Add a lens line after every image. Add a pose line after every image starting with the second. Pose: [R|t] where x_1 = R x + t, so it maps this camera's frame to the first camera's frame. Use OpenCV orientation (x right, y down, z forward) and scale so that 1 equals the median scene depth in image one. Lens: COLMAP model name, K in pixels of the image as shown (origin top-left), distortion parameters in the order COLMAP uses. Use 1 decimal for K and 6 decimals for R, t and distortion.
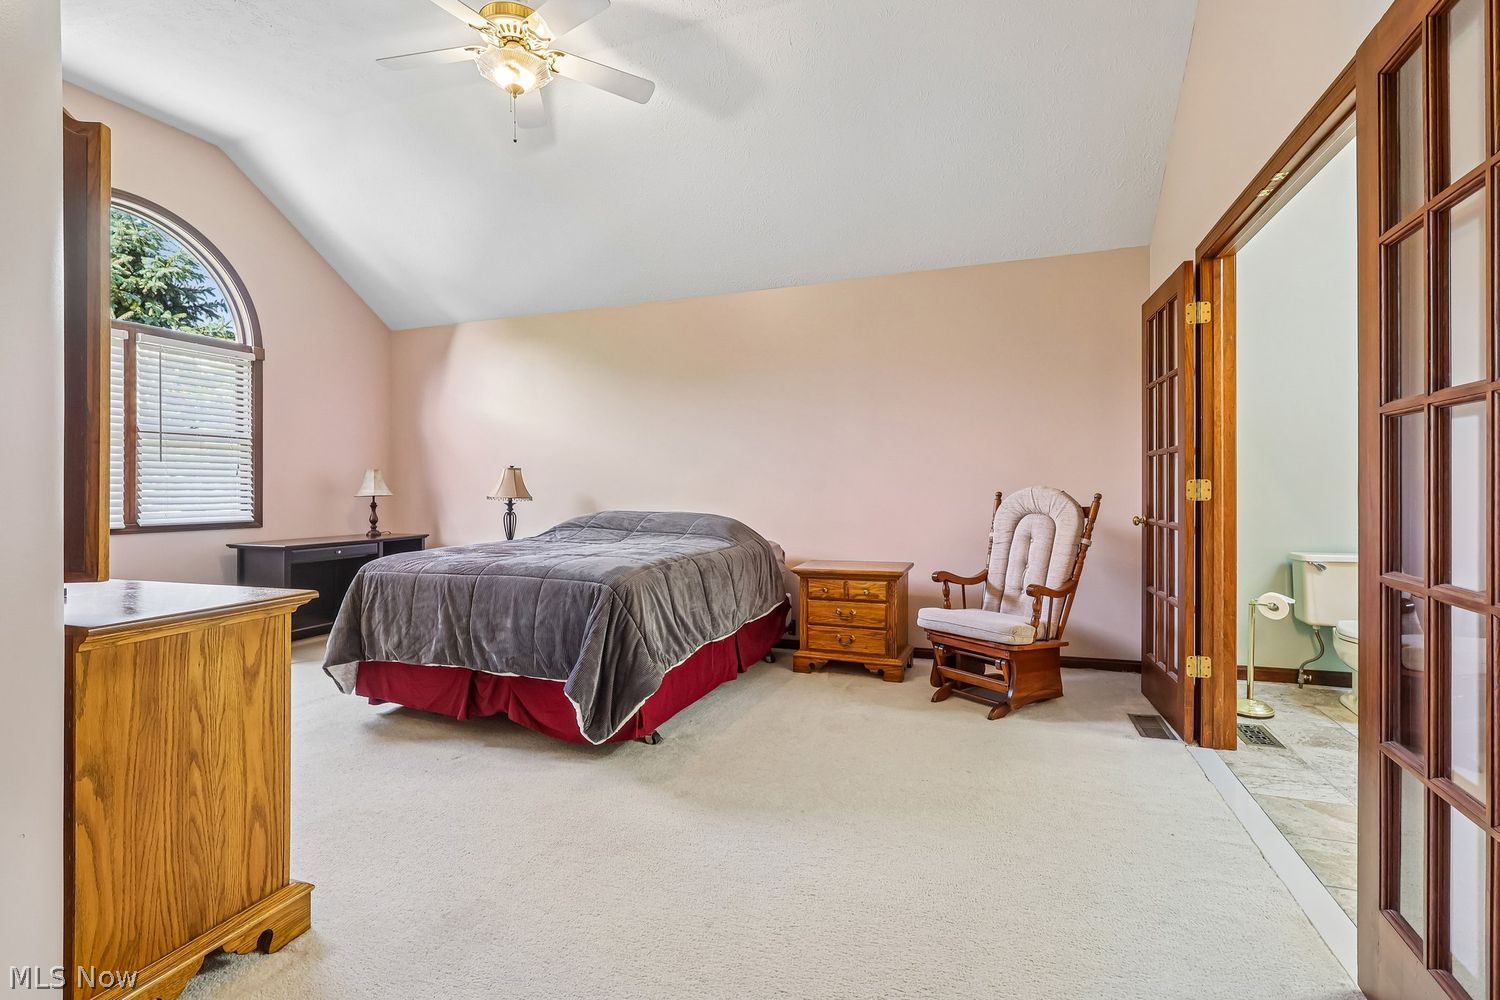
lens RADIAL K [[702.1, 0, 747.4], [0, 702.1, 495.0], [0, 0, 1]] dist [-0.013331, 0.000158]
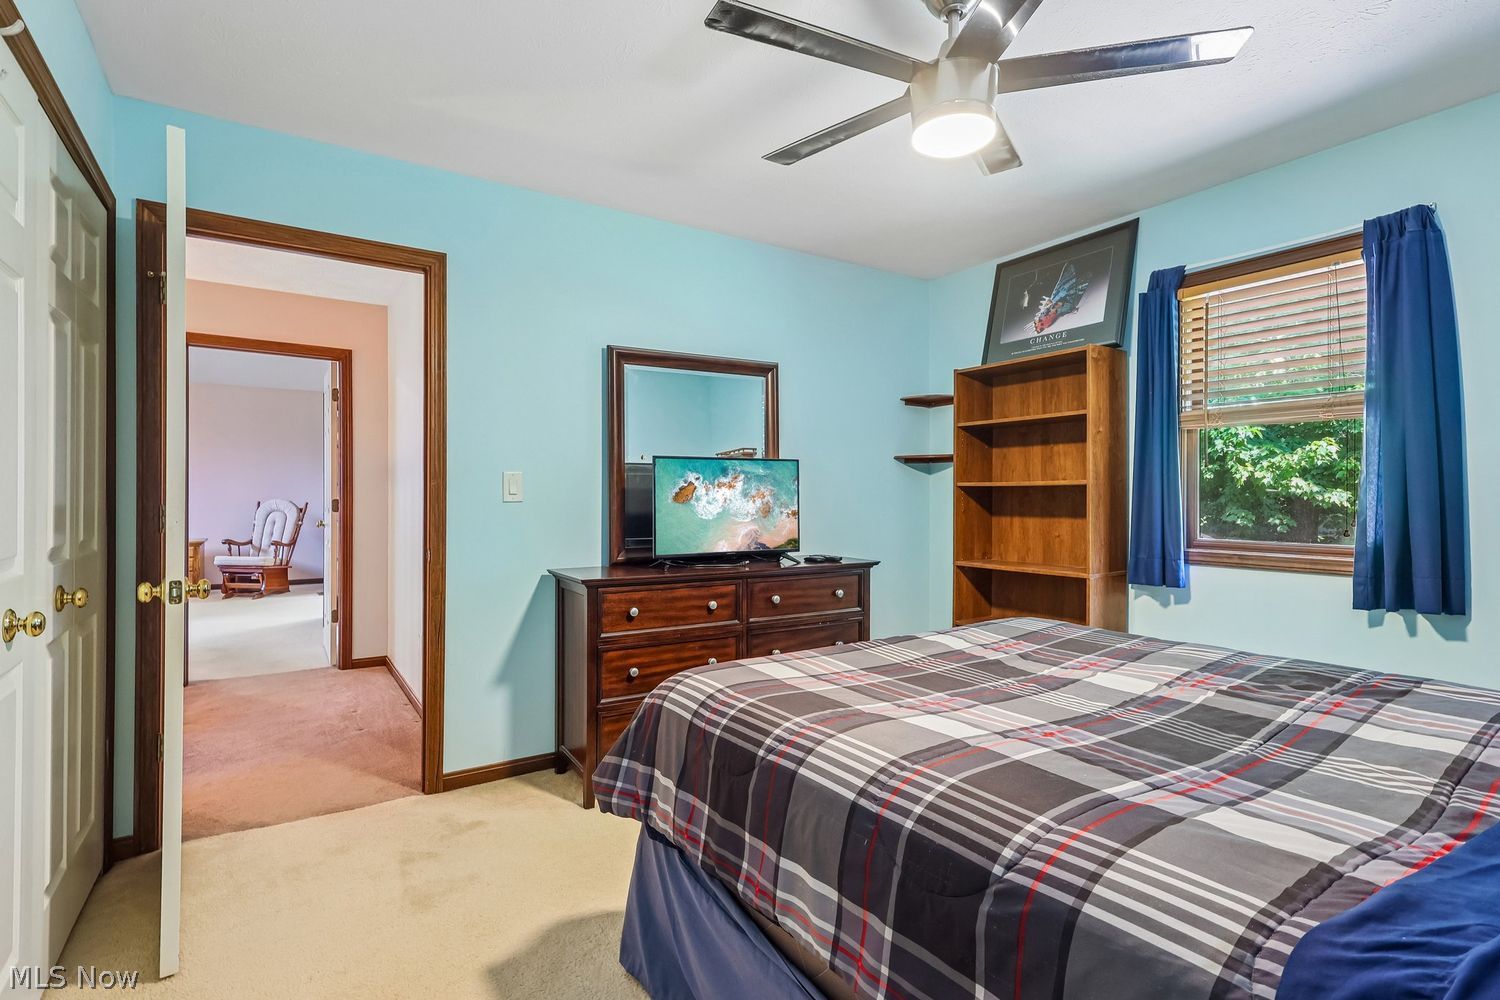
lens RADIAL K [[702.1, 0, 745.1], [0, 702.1, 496.9], [0, 0, 1]] dist [-0.013331, 0.000158]
pose [[0.582068, 0.008418, 0.813096, -0.546939], [-0.002487, 0.999960, -0.008572, -0.004010], [-0.813136, 0.002967, 0.582066, -1.556645]]
